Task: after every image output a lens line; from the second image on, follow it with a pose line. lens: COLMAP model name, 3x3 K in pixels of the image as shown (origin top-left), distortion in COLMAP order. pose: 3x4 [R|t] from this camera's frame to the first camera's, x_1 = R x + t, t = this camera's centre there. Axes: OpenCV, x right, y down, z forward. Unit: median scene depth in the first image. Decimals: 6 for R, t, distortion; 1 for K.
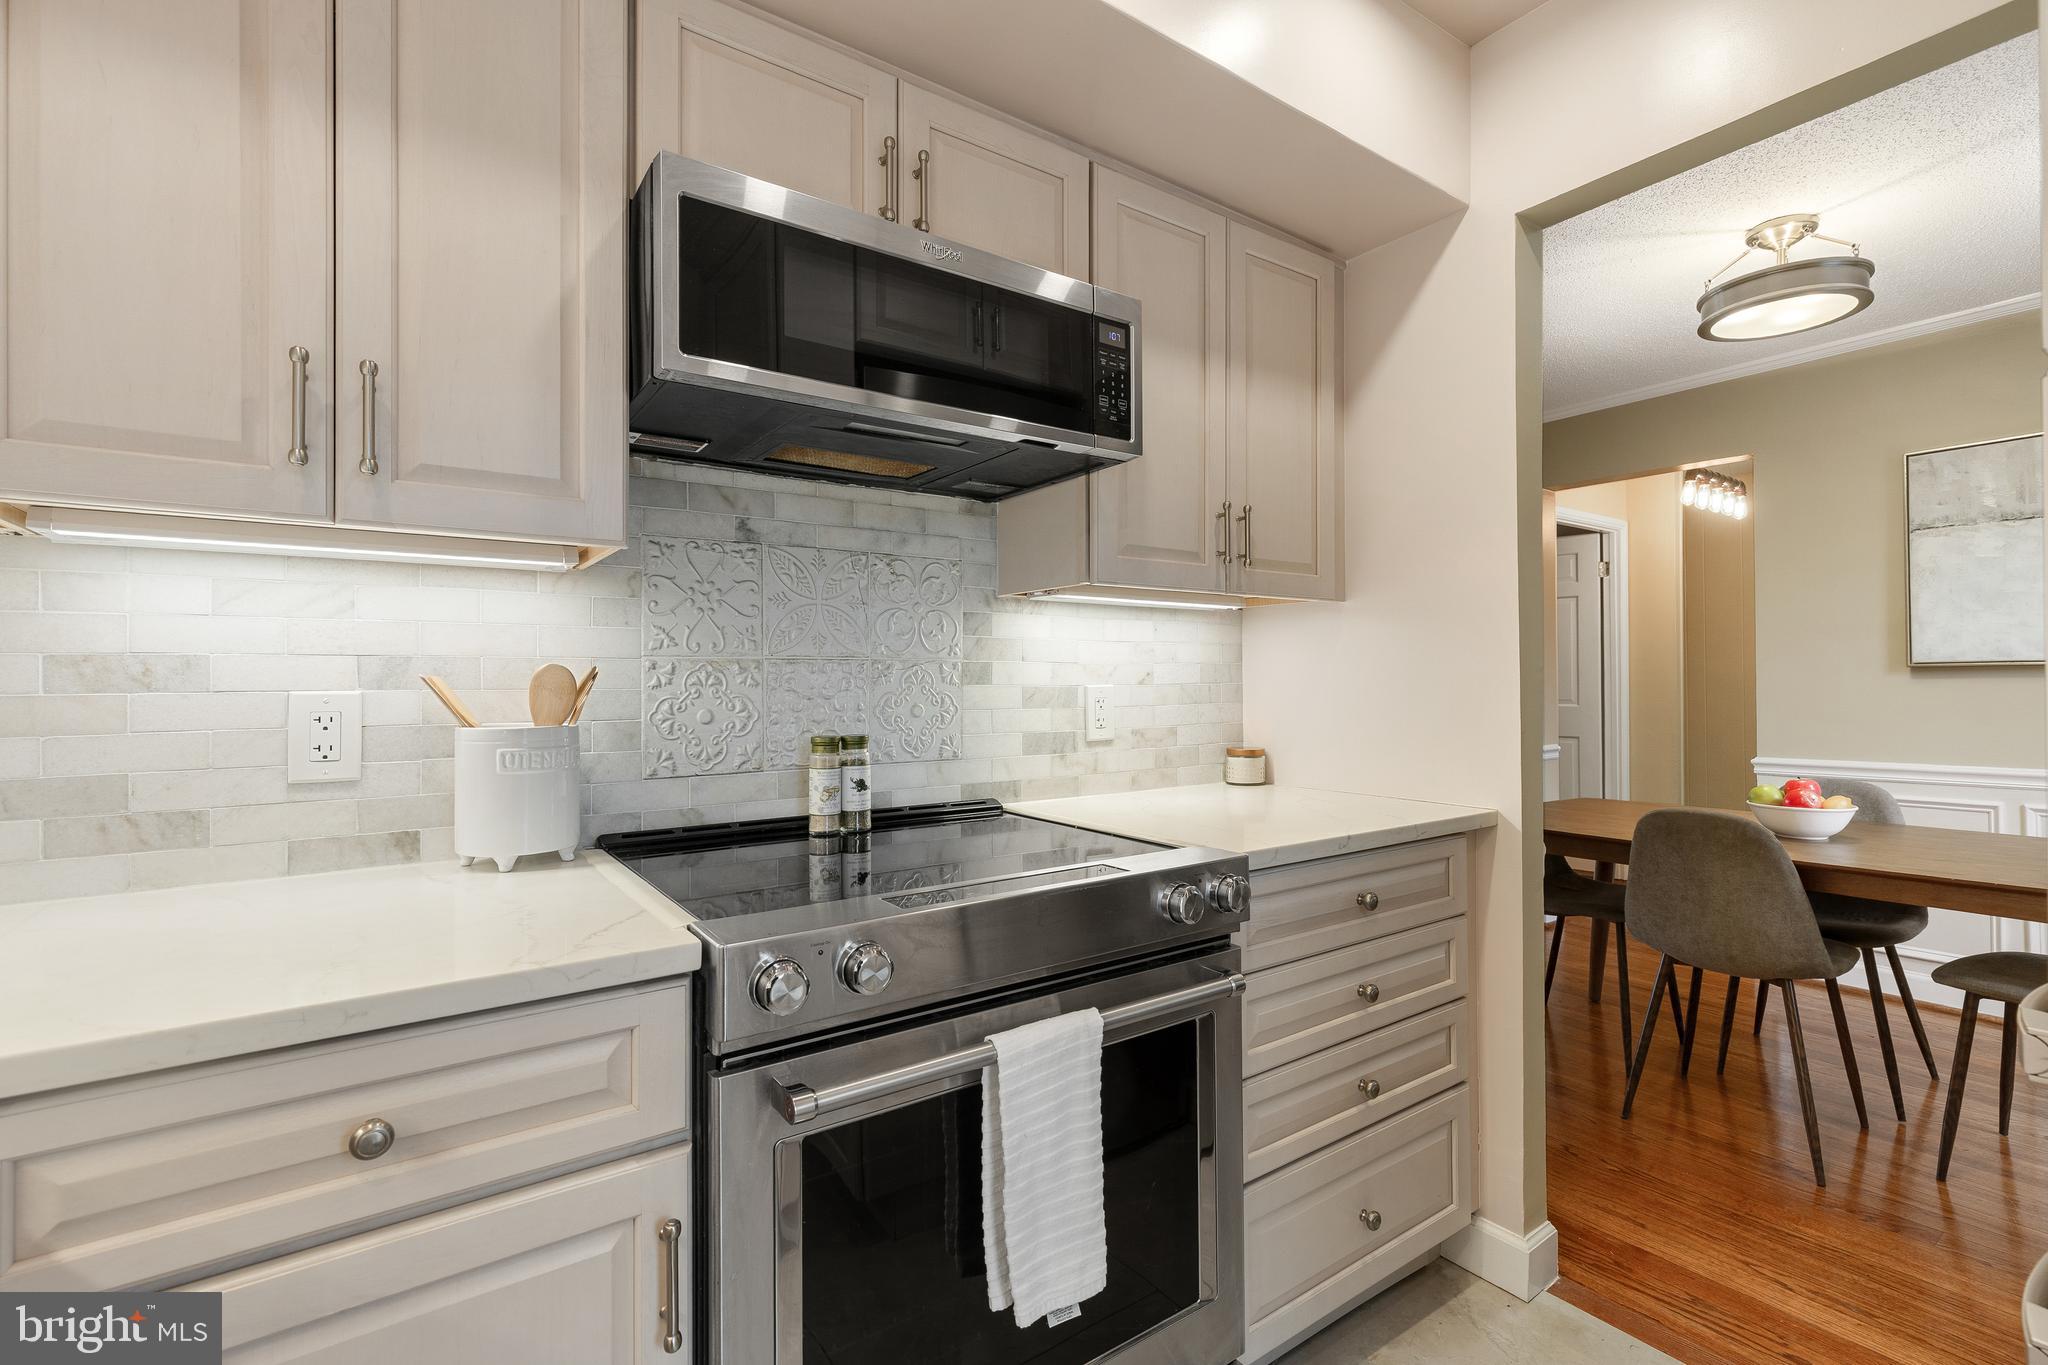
lens RADIAL K [[932.7, 0, 1020.7], [0, 932.7, 677.8], [0, 0, 1]] dist [0.000217, 0.000015]
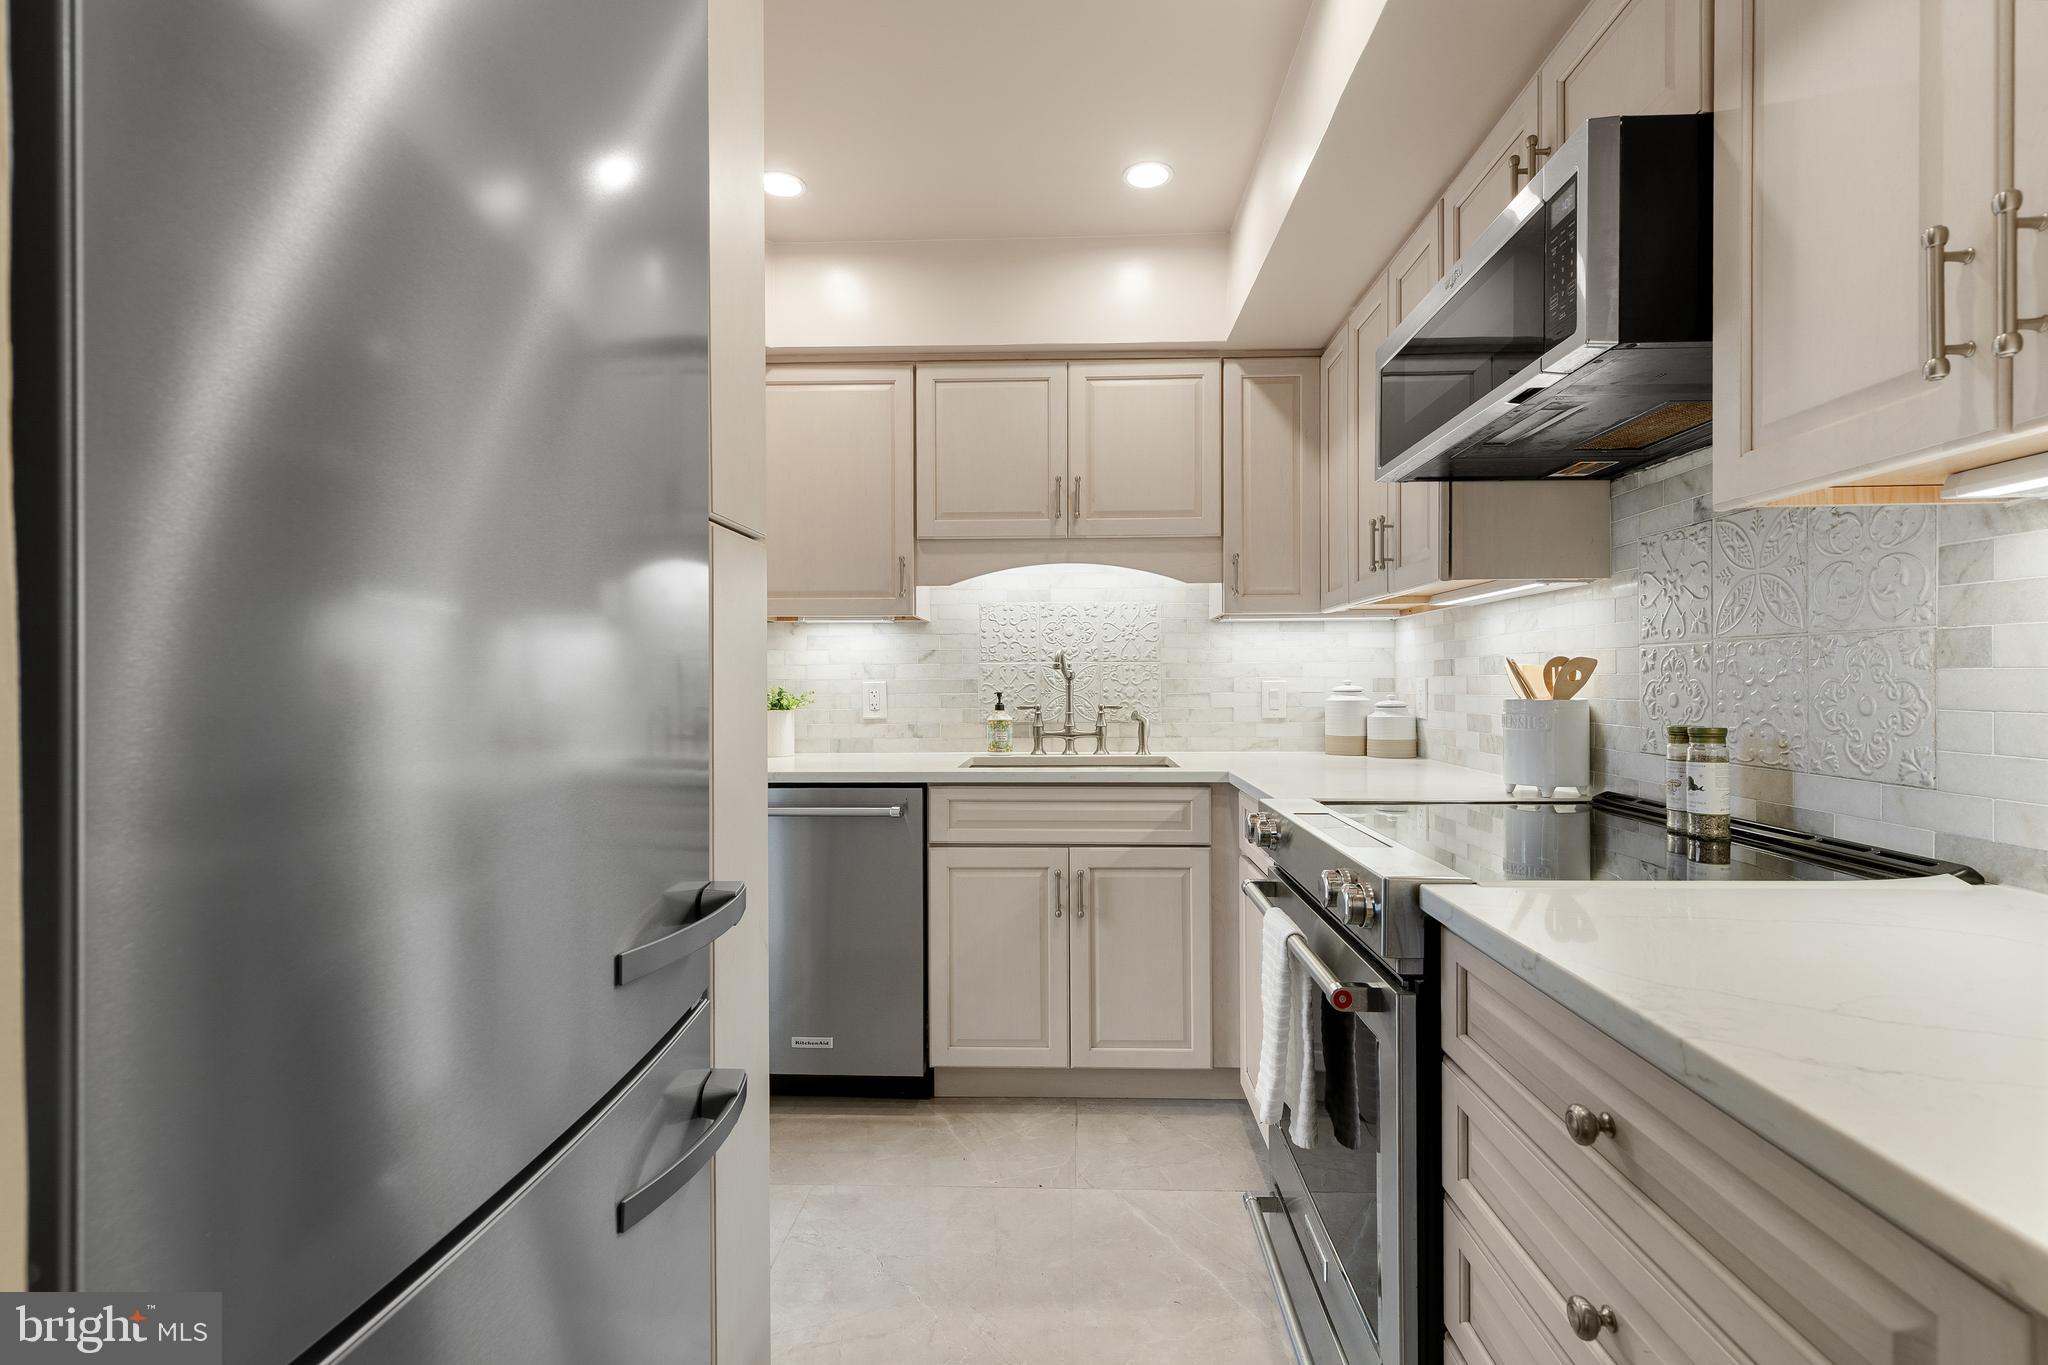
lens RADIAL K [[935.8, 0, 1027.7], [0, 935.8, 686.5], [0, 0, 1]] dist [-0.000373, -0.001067]
pose [[-0.622650, 0.009274, -0.782446, 0.851435], [0.003733, 0.999954, 0.008881, 0.013306], [0.782492, 0.002609, -0.622656, 0.997479]]
